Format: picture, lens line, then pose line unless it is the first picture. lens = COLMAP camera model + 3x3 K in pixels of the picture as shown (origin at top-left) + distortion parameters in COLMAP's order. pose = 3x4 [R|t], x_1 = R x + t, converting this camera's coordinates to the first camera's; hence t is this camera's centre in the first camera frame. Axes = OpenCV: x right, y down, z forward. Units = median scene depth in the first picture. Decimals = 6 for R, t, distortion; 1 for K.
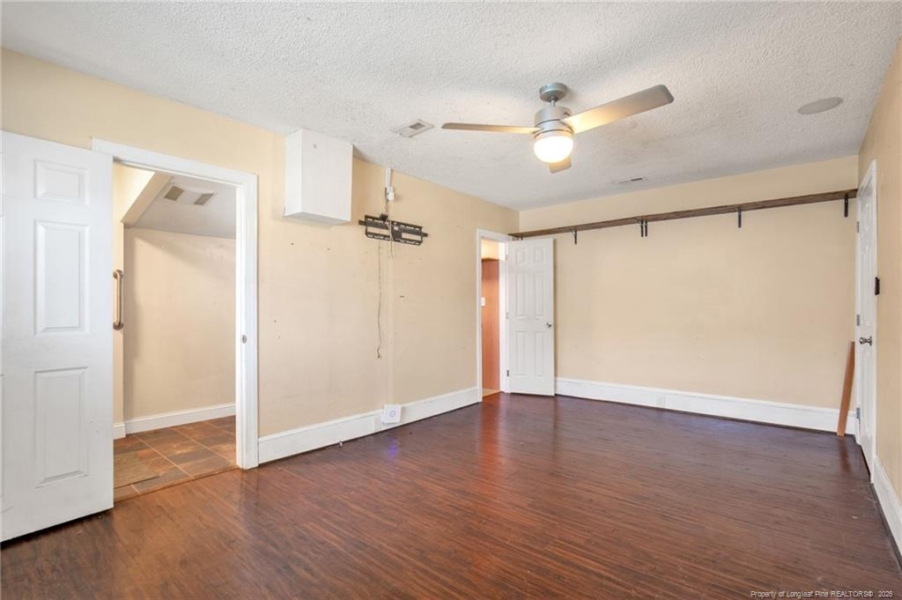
lens RADIAL K [[427.2, 0, 453.3], [0, 427.2, 303.2], [0, 0, 1]] dist [-0.008668, 0.000172]
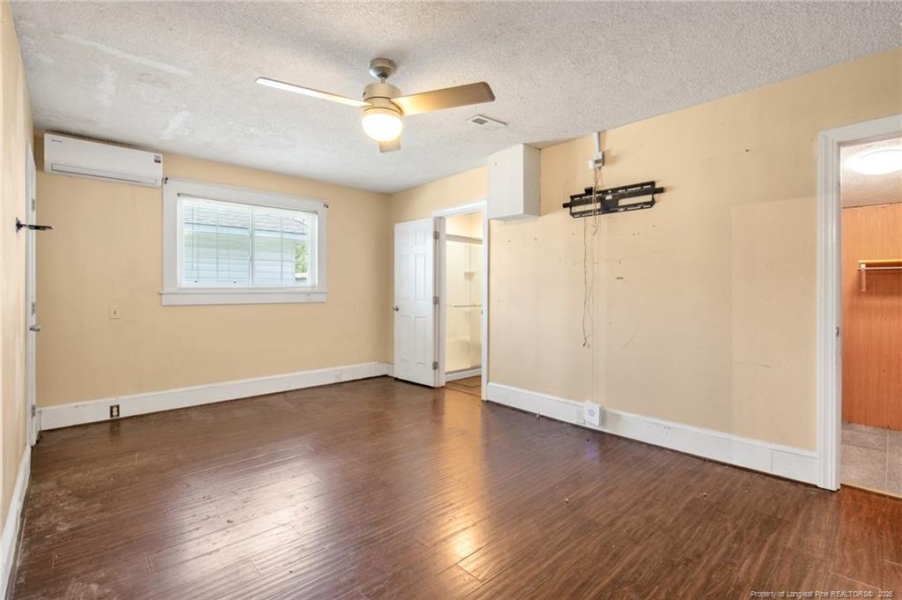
lens RADIAL K [[427.2, 0, 453.7], [0, 427.2, 295.2], [0, 0, 1]] dist [-0.008668, 0.000172]
pose [[-0.124237, 0.009827, -0.992204, 0.756271], [0.005089, 0.999944, 0.009267, 0.007555], [0.992240, -0.003898, -0.124280, 0.822254]]
